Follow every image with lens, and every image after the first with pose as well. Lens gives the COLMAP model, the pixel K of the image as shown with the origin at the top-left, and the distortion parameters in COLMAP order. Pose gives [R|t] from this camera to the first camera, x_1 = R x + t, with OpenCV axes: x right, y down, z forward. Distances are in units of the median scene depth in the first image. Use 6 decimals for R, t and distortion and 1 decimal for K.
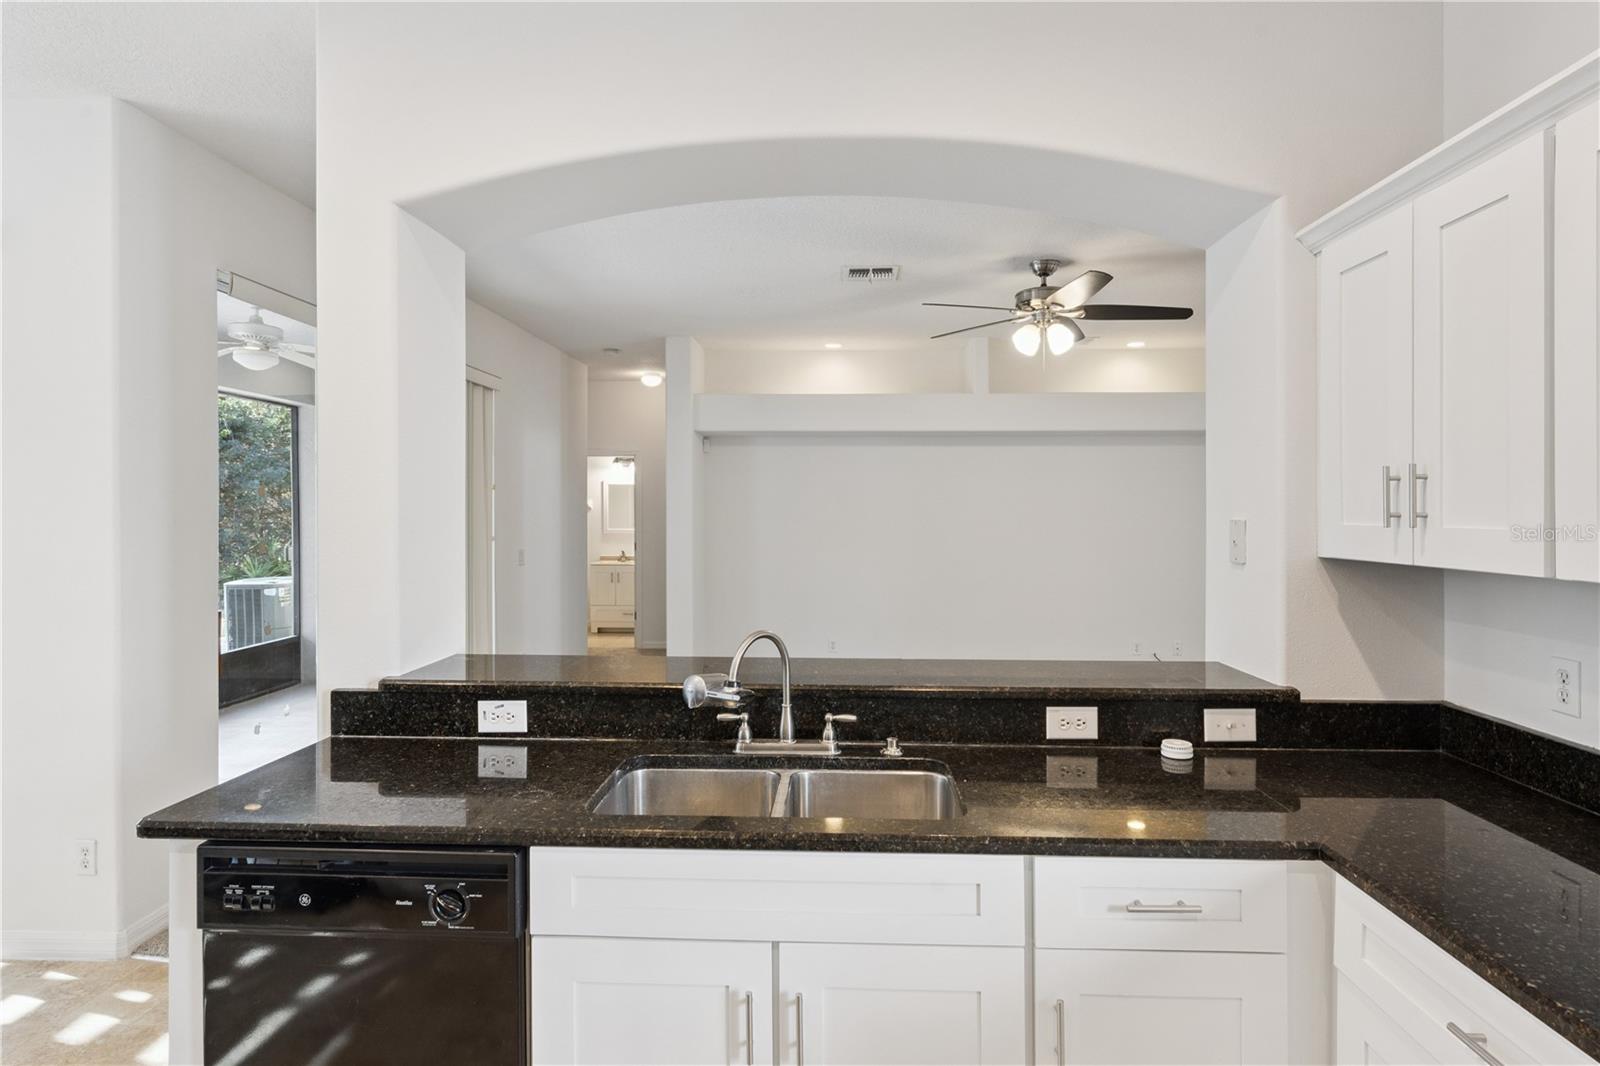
lens RADIAL K [[874.7, 0, 800.1], [0, 874.7, 510.9], [0, 0, 1]] dist [0.003532, -0.000449]
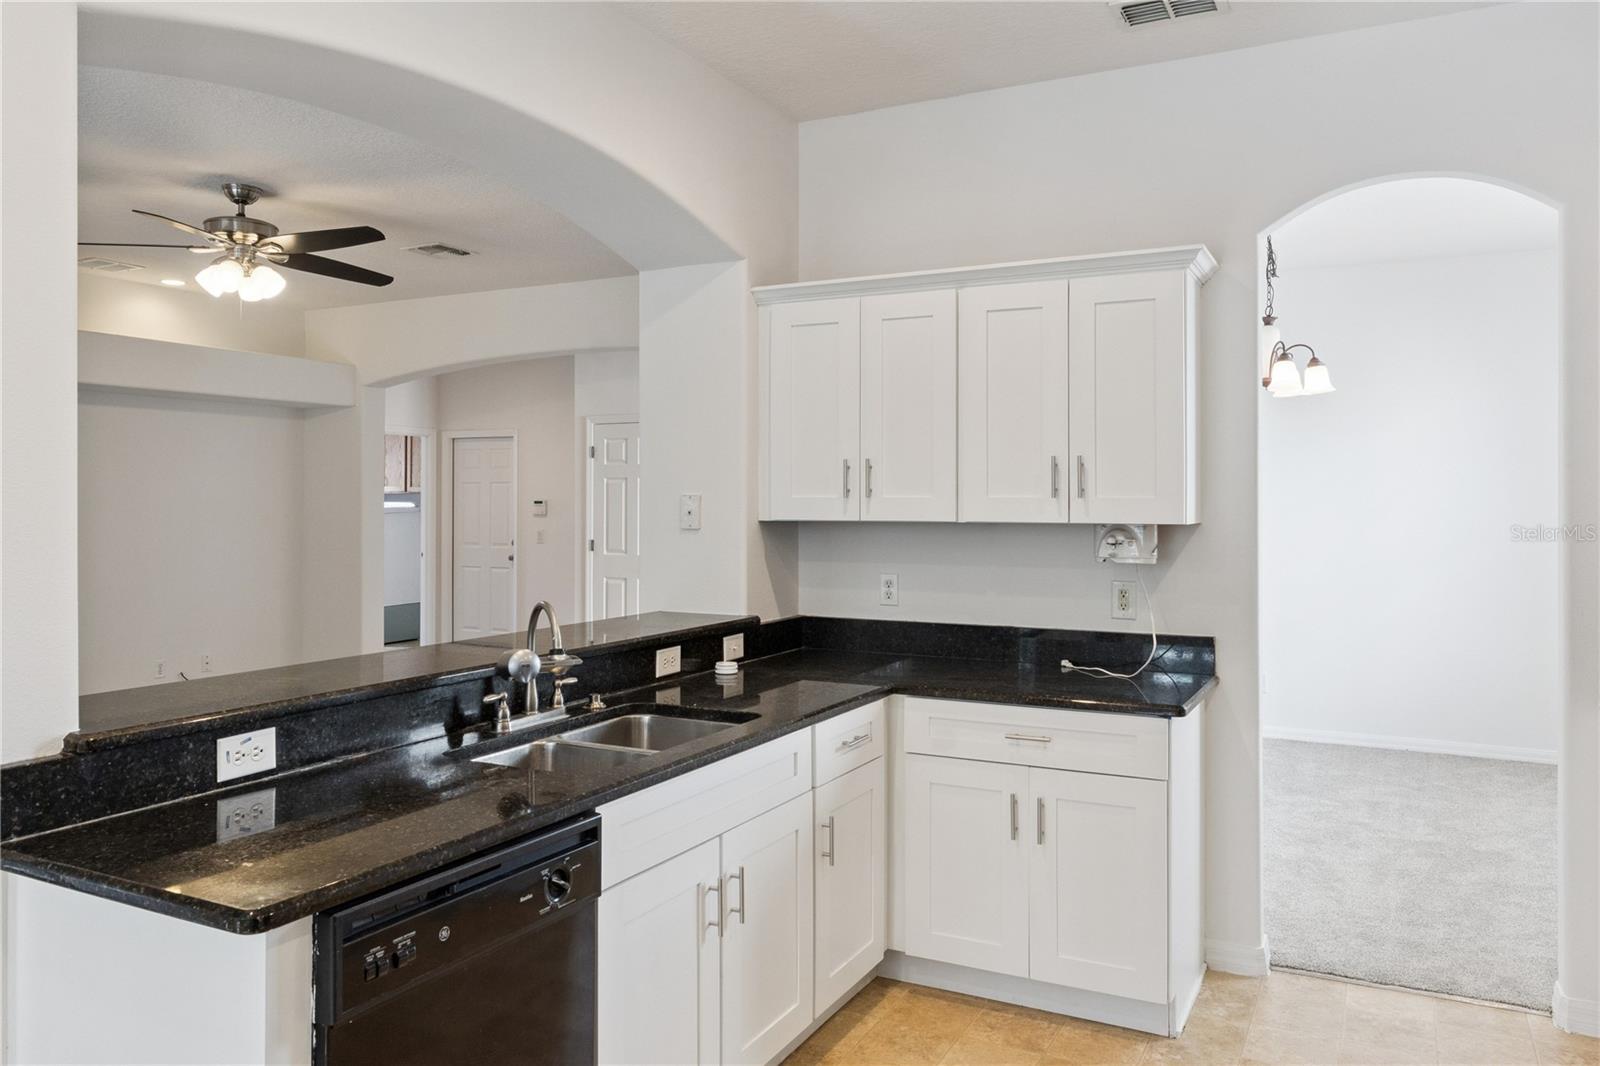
lens RADIAL K [[1157.6, 0, 794.3], [0, 1157.6, 495.1], [0, 0, 1]] dist [0.003196, 0.002508]
pose [[0.423008, 0.003978, 0.906117, -1.081058], [0.000452, 0.999989, -0.004602, 0.020120], [-0.906126, 0.002357, 0.423002, 0.166692]]
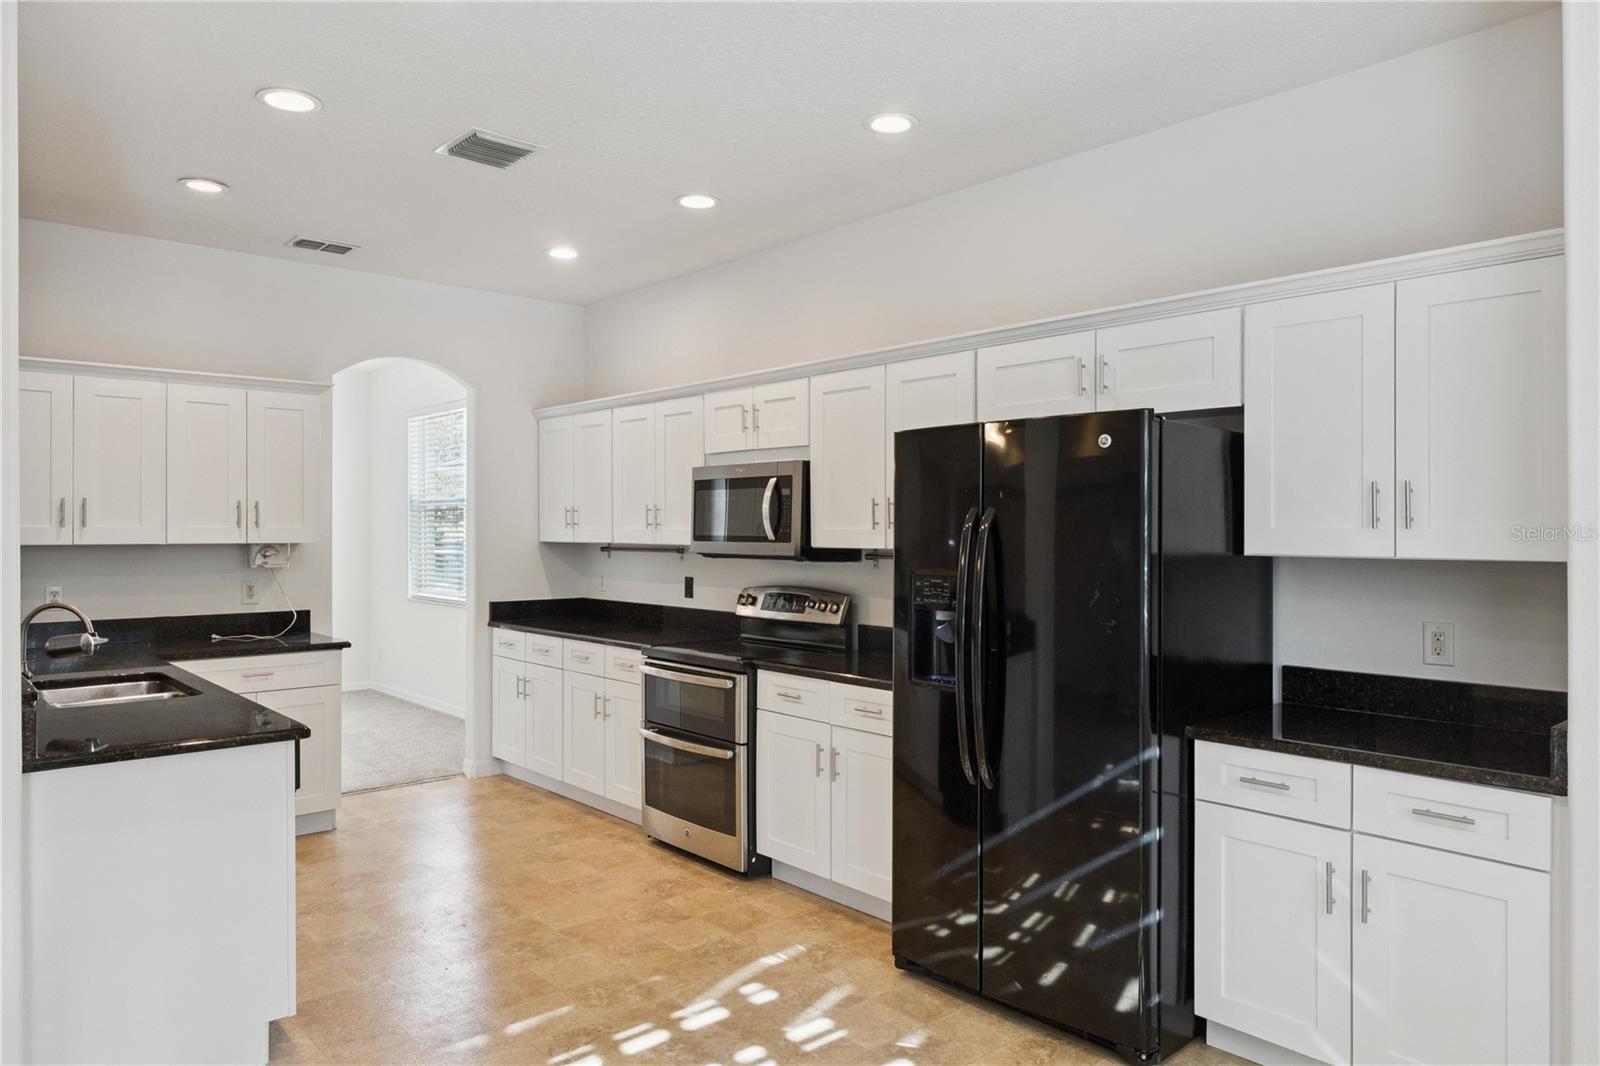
lens RADIAL K [[1045.3, 0, 800.0], [0, 1045.3, 533.0], [0, 0, 1]] dist [-0.006105, -0.001217]
pose [[-0.691873, -0.005707, 0.721997, -1.989668], [-0.001972, 0.999980, 0.006015, 0.012419], [-0.722017, 0.002738, -0.691870, 1.236788]]
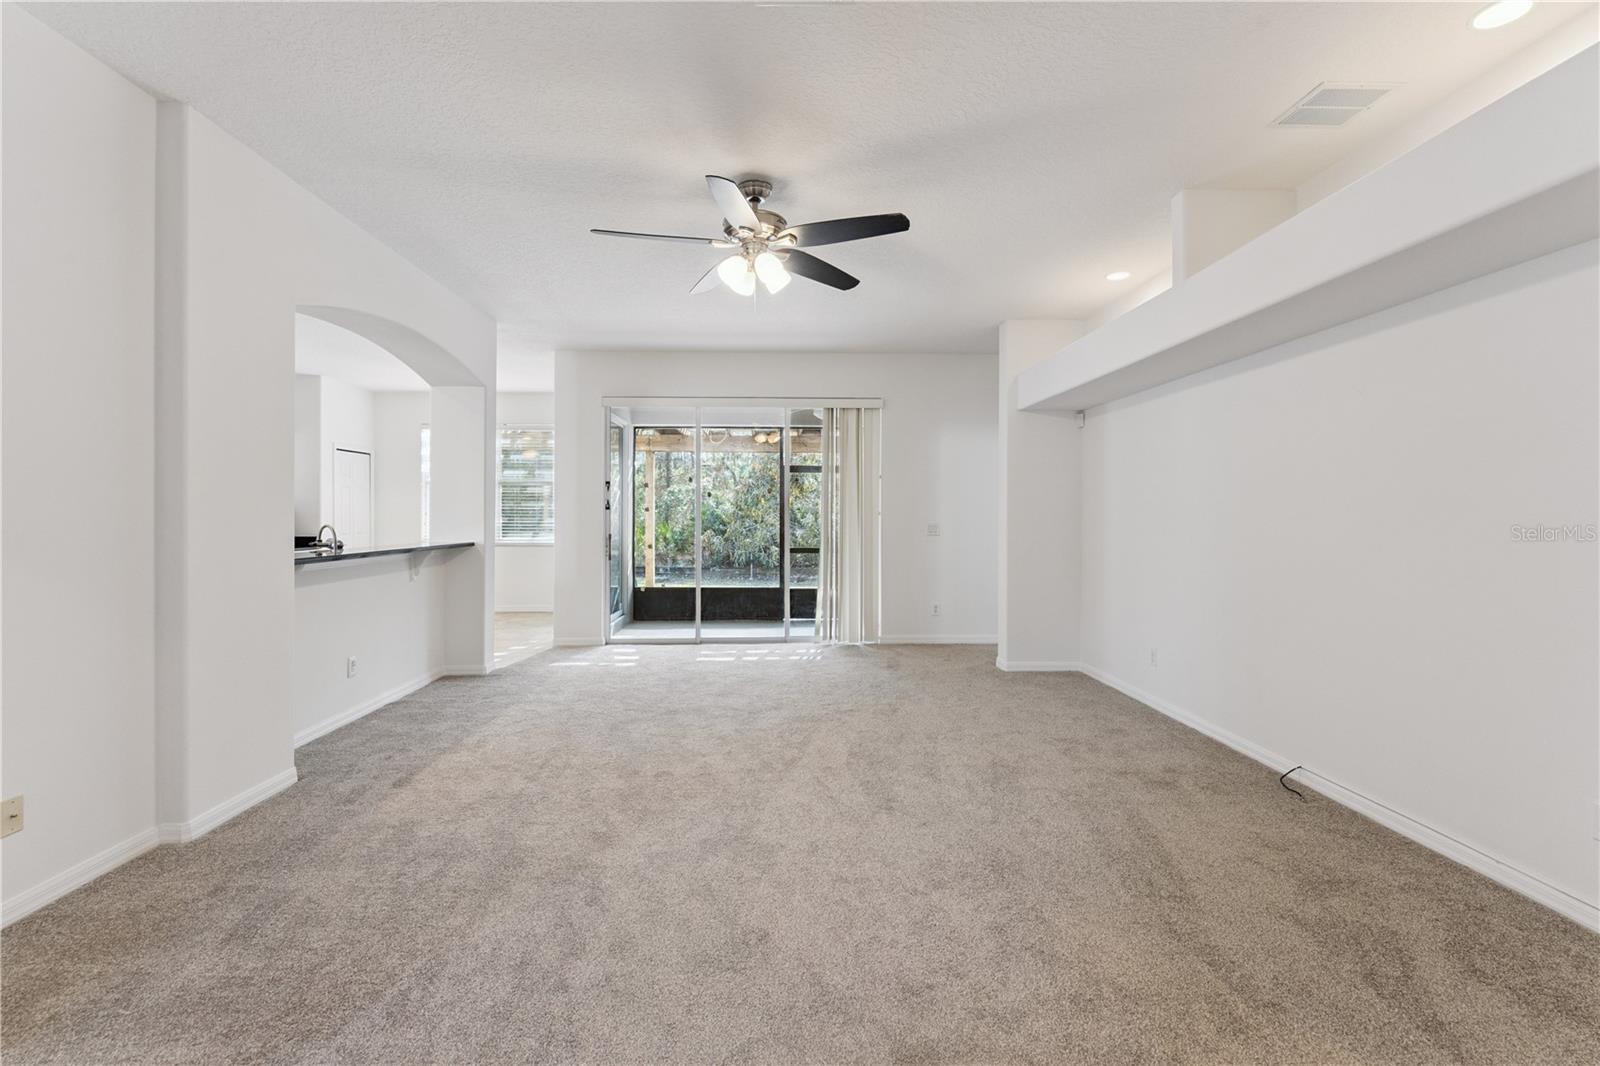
lens RADIAL K [[712.9, 0, 792.8], [0, 712.9, 512.9], [0, 0, 1]] dist [0.001355, 0.000268]
pose [[0.072923, -0.003337, -0.997332, 2.228120], [-0.003566, 0.999987, -0.003606, 0.098550], [0.997331, 0.003820, 0.072910, 2.208945]]
